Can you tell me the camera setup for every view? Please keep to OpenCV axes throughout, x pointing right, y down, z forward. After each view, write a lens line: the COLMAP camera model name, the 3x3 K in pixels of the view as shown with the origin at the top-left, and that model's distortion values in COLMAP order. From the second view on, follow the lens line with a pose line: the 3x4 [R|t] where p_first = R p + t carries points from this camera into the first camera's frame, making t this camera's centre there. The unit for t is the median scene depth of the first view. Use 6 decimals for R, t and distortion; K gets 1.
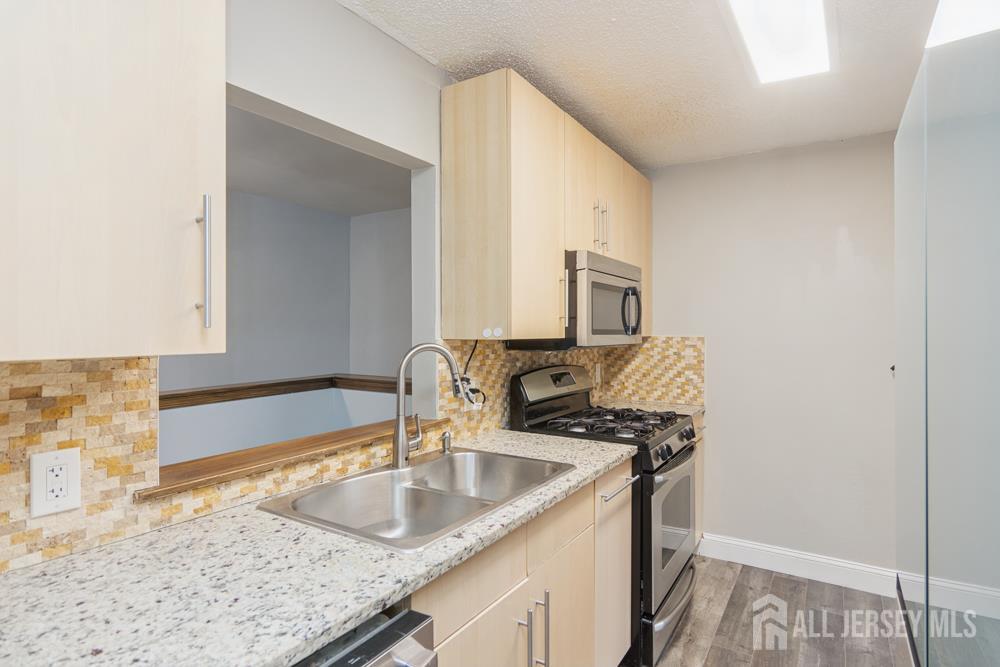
lens RADIAL K [[537.1, 0, 501.4], [0, 537.1, 329.4], [0, 0, 1]] dist [-0.004862, -0.002686]
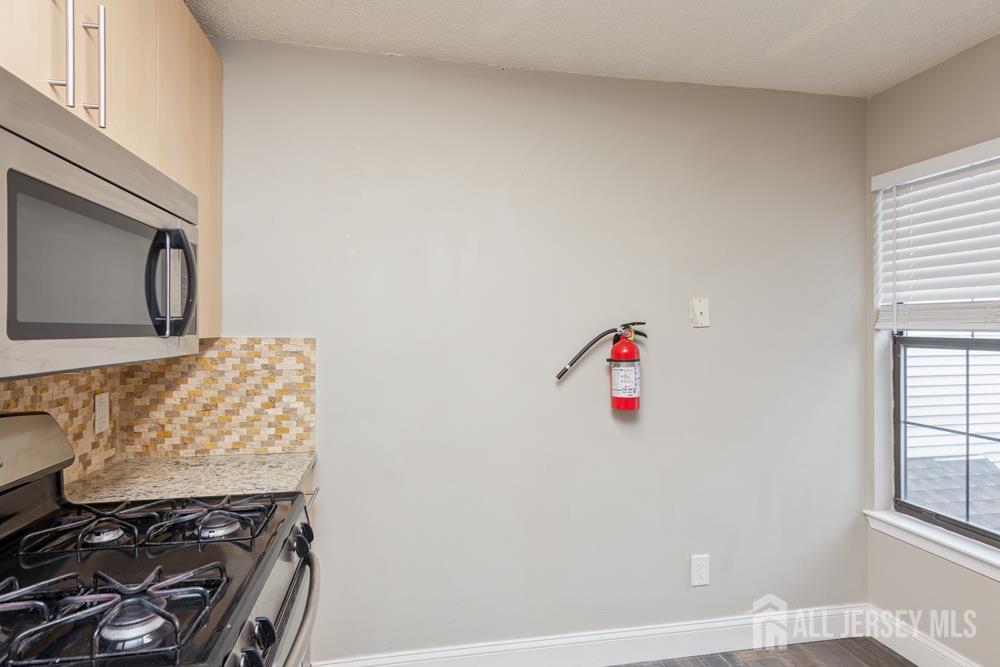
lens RADIAL K [[537.1, 0, 501.3], [0, 537.1, 328.3], [0, 0, 1]] dist [-0.004862, -0.002686]
pose [[0.728952, 0.001742, 0.684562, 0.114166], [-0.006714, 0.999967, 0.004605, -0.000719], [-0.684532, -0.007953, 0.728940, 0.406803]]
